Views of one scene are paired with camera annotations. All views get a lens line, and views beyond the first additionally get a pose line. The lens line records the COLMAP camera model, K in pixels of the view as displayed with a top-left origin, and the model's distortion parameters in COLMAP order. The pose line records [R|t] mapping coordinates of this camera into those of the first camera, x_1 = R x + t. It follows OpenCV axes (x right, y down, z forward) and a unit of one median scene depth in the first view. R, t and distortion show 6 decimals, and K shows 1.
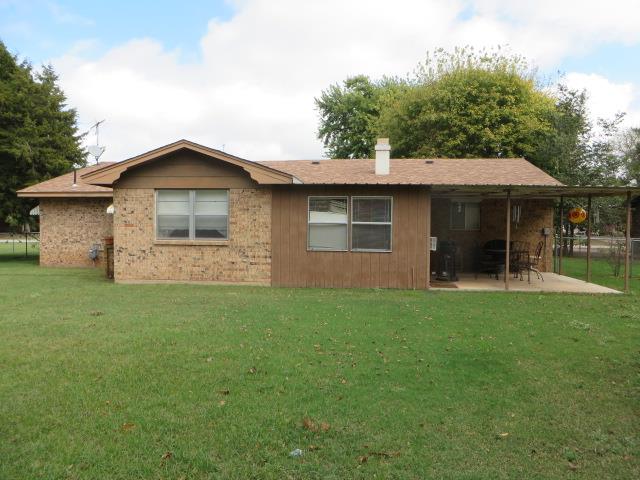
lens RADIAL K [[470.4, 0, 321.6], [0, 470.4, 235.1], [0, 0, 1]] dist [-0.051877, 0.012852]
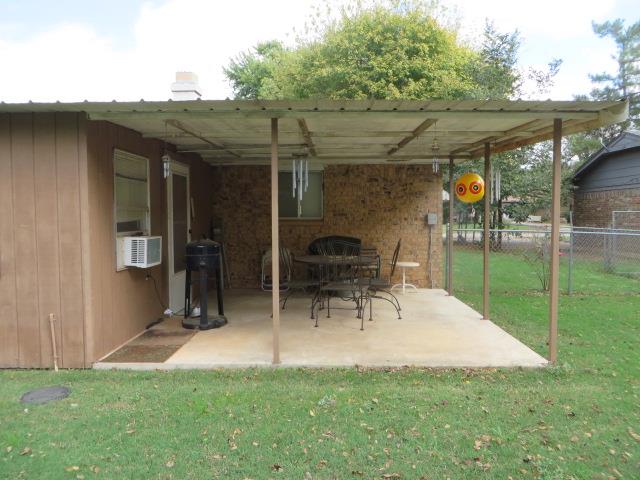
lens RADIAL K [[470.4, 0, 319.1], [0, 470.4, 244.4], [0, 0, 1]] dist [-0.051877, 0.012852]
pose [[0.995795, -0.020619, 0.089260, 0.157571], [0.016714, 0.998880, 0.044276, -0.002801], [-0.090073, -0.042598, 0.995024, 0.229655]]
